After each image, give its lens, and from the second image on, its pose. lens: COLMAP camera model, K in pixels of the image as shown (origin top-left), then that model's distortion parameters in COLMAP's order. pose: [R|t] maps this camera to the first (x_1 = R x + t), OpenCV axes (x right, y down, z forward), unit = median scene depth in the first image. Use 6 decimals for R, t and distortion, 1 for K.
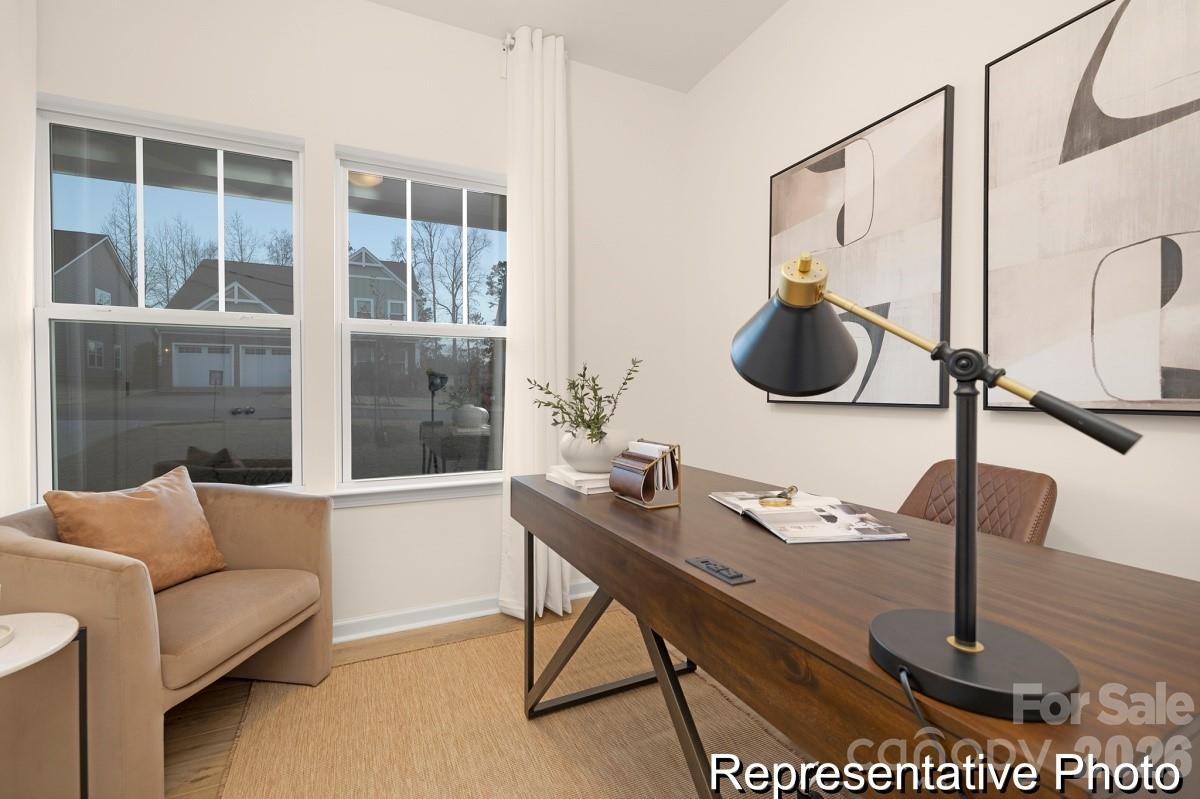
lens RADIAL K [[508.5, 0, 591.8], [0, 508.5, 398.5], [0, 0, 1]] dist [0.003608, -0.000835]
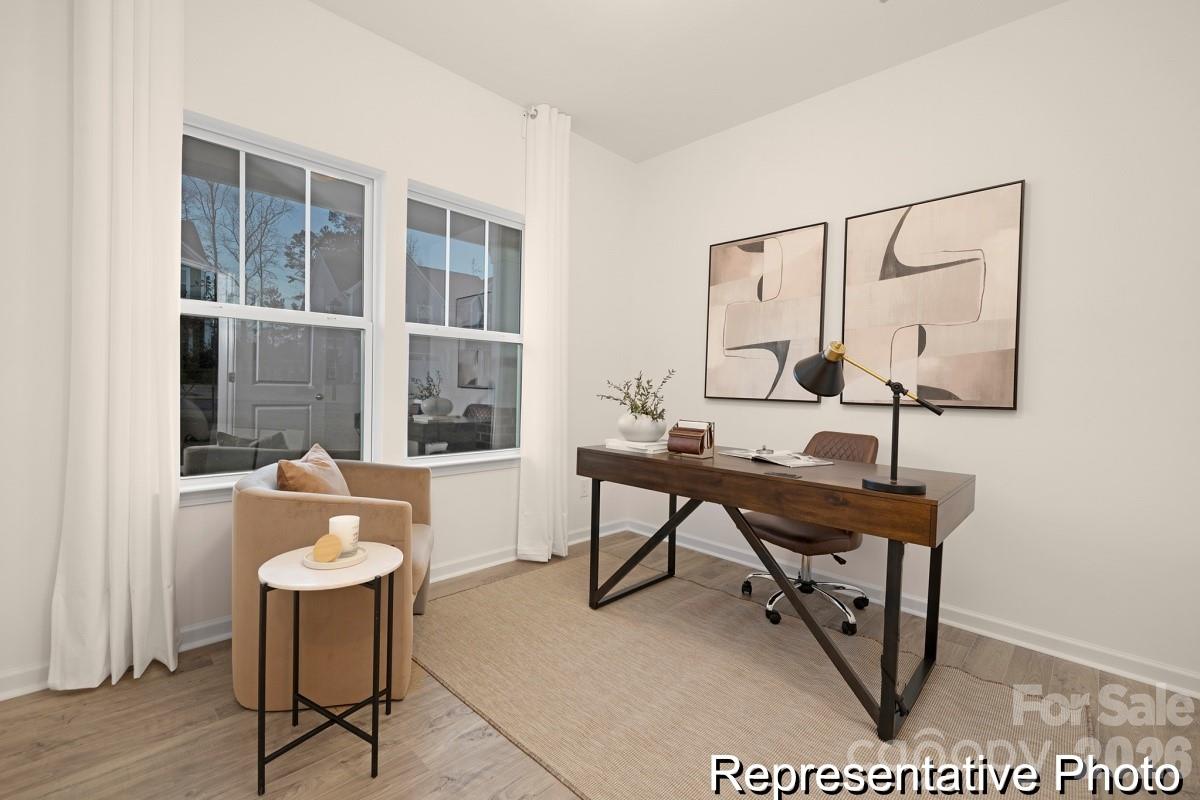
lens RADIAL K [[508.5, 0, 606.3], [0, 508.5, 400.0], [0, 0, 1]] dist [0.003608, -0.000835]
pose [[0.933051, 0.013044, 0.359507, -0.575298], [-0.018750, 0.999747, 0.012388, 0.000395], [-0.359254, -0.018300, 0.933060, -0.351251]]
